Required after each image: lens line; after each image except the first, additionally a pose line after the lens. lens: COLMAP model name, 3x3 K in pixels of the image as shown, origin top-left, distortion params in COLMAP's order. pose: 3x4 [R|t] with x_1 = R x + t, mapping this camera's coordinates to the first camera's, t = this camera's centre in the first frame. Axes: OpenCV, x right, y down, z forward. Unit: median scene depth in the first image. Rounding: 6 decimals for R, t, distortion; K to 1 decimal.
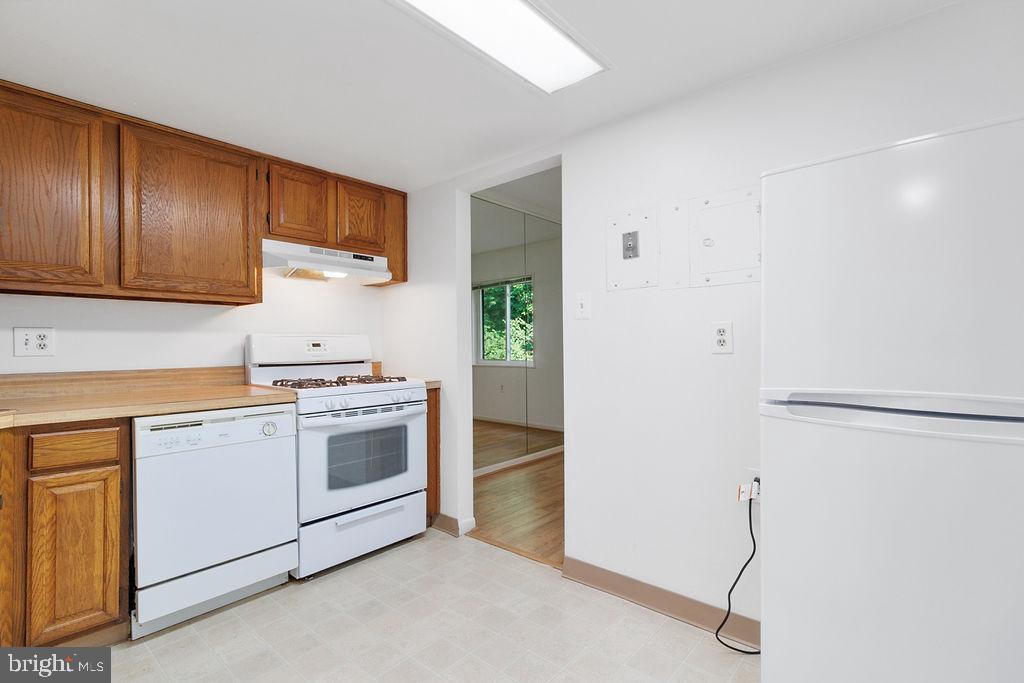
lens RADIAL K [[483.0, 0, 512.3], [0, 483.0, 345.4], [0, 0, 1]] dist [0.002021, -0.000036]
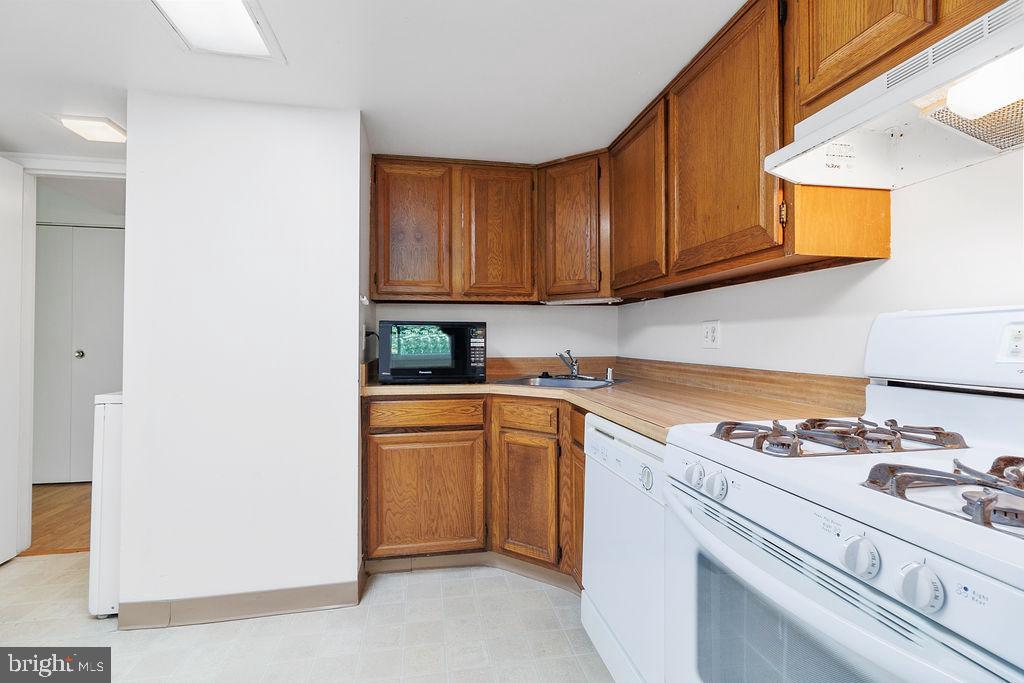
lens RADIAL K [[473.5, 0, 508.5], [0, 473.5, 338.3], [0, 0, 1]] dist [0.002595, -0.000354]
pose [[-0.632006, 0.001953, -0.774961, 0.058338], [0.004228, 0.999991, -0.000928, -0.000484], [0.774952, -0.003864, -0.632009, 1.189767]]
